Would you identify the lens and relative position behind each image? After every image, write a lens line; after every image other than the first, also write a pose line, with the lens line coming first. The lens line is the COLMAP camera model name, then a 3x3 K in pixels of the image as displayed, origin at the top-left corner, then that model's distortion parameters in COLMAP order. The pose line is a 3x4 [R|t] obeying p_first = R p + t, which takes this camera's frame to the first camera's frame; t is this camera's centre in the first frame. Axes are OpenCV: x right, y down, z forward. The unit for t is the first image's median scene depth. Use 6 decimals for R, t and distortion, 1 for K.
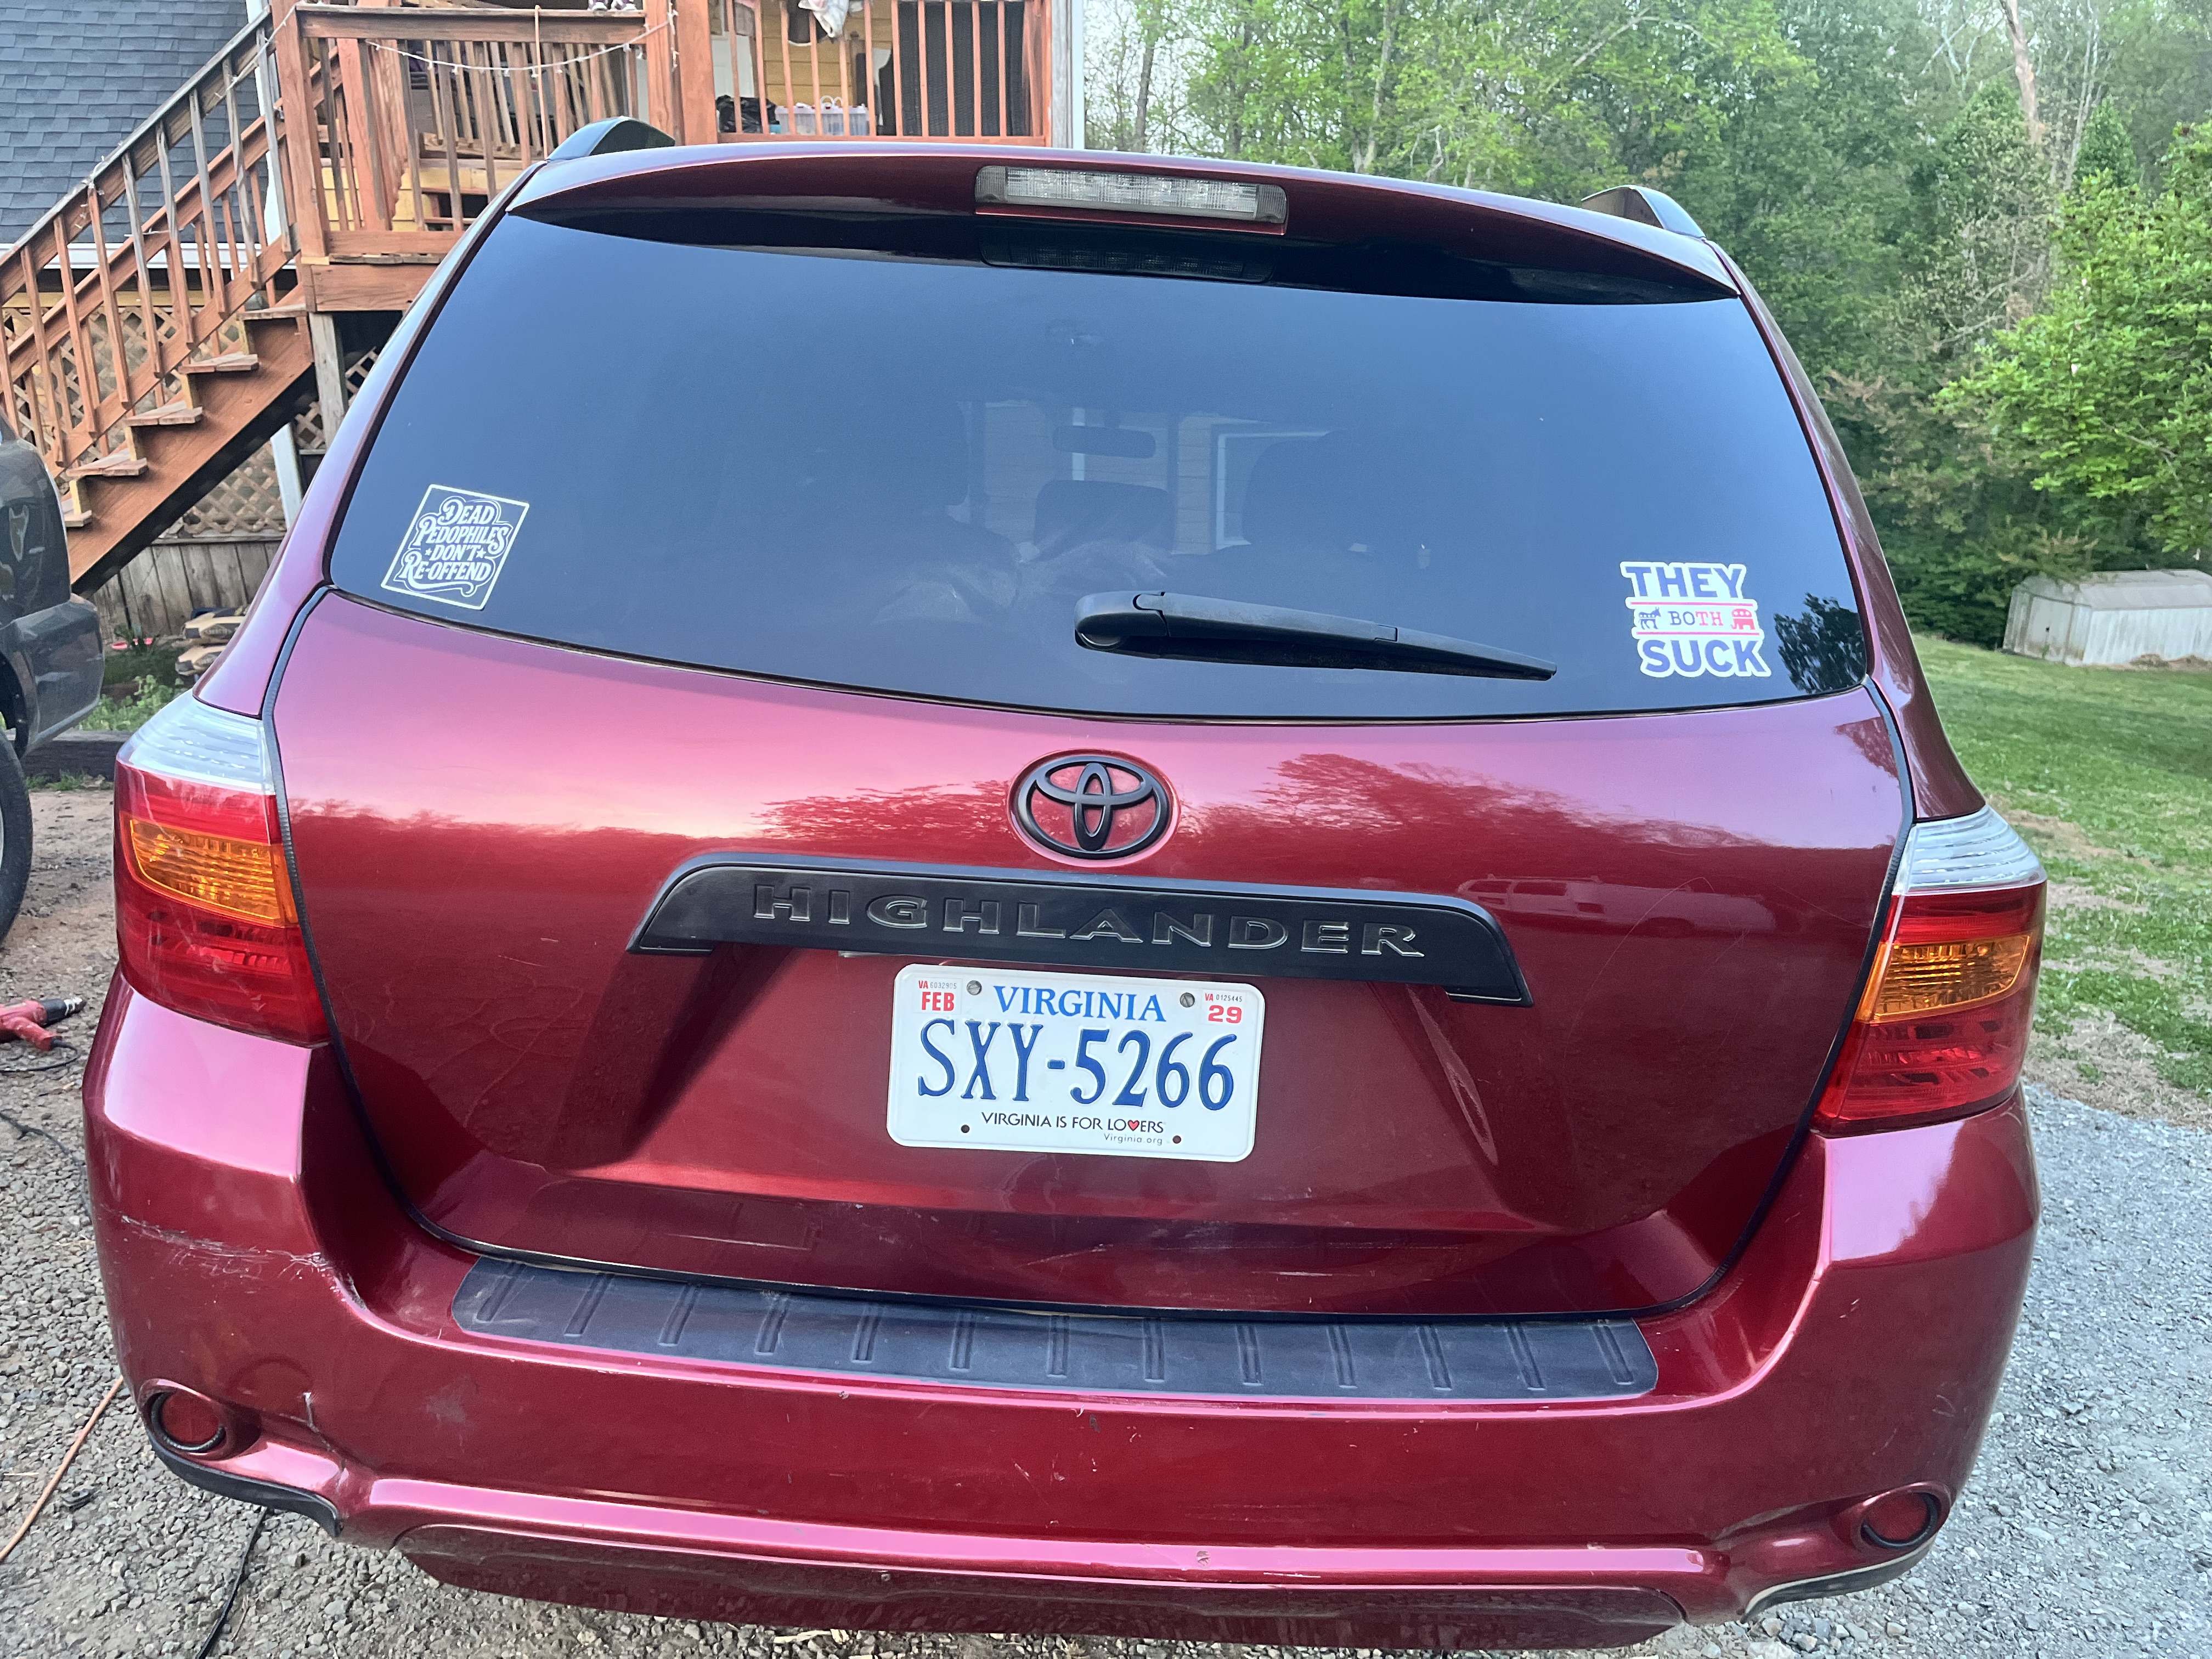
lens RADIAL K [[1674.5, 0, 1106.0], [0, 1674.5, 829.5], [0, 0, 1]] dist [0.095535, -0.137570]
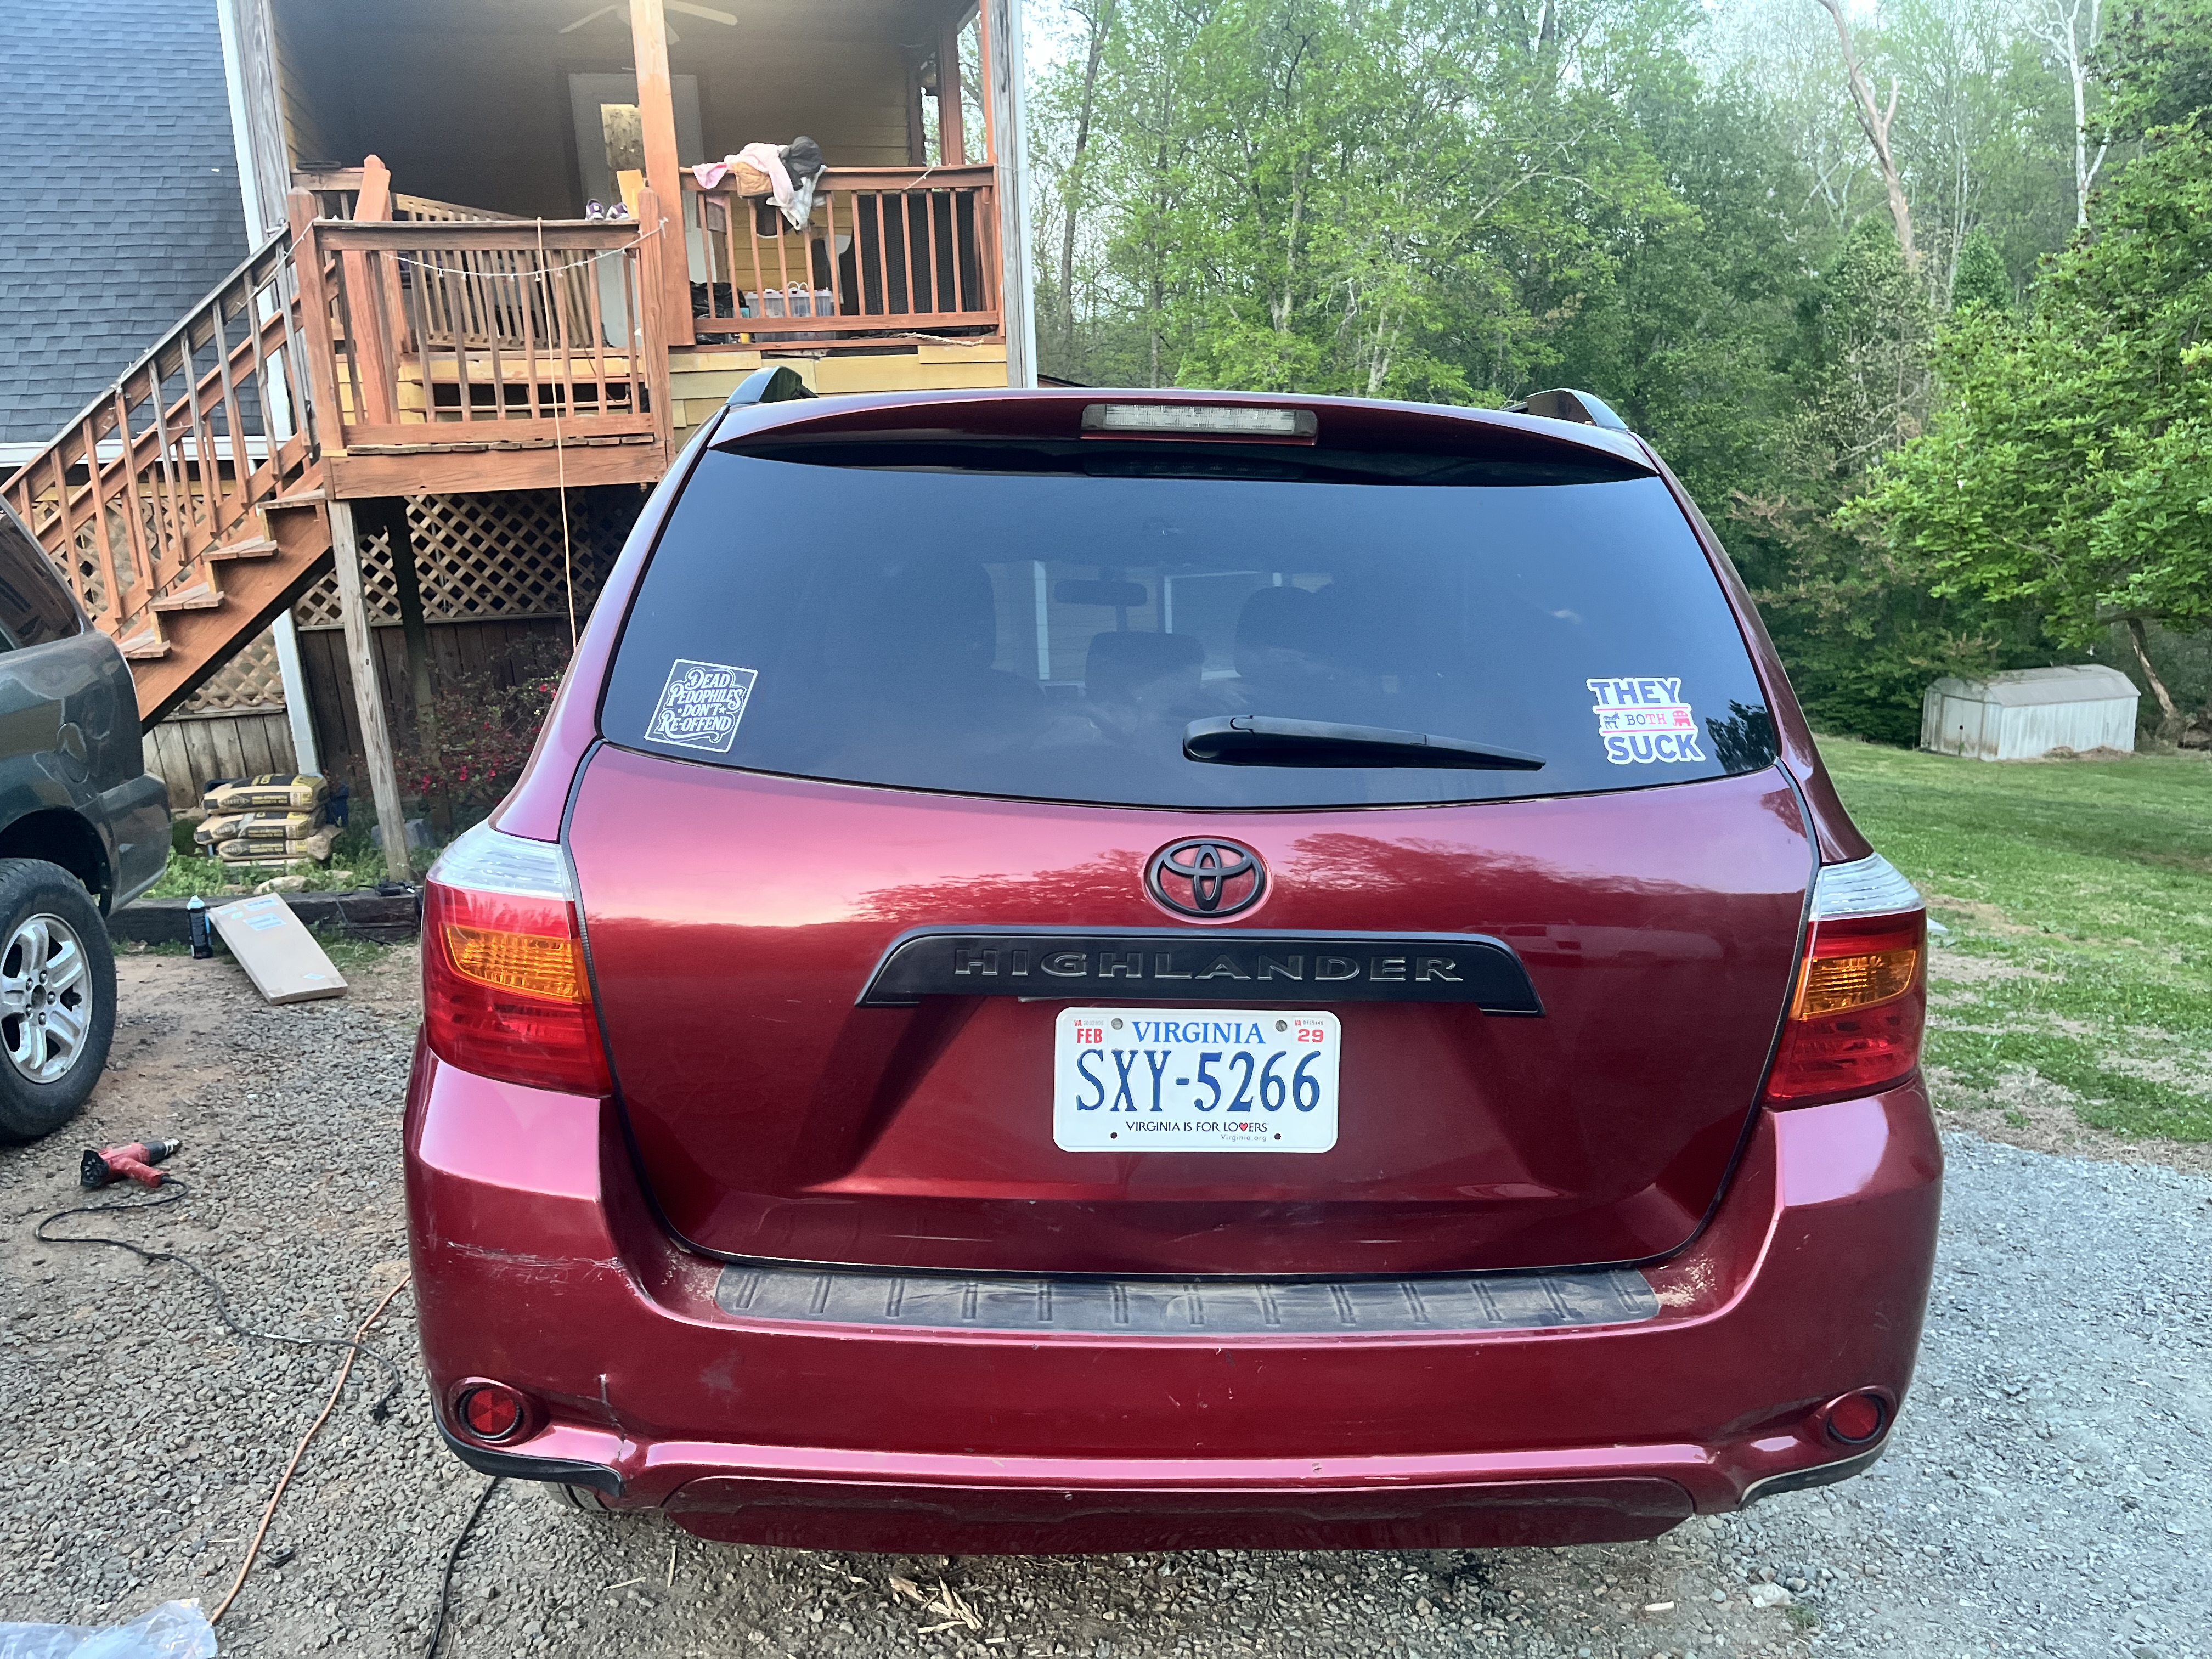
lens RADIAL K [[1672.1, 0, 1106.0], [0, 1672.1, 829.5], [0, 0, 1]] dist [0.090381, -0.120450]
pose [[0.998465, -0.044432, 0.033057, -0.052991], [0.046926, 0.995773, -0.078961, 0.019998], [-0.029409, 0.080391, 0.996329, -0.129459]]
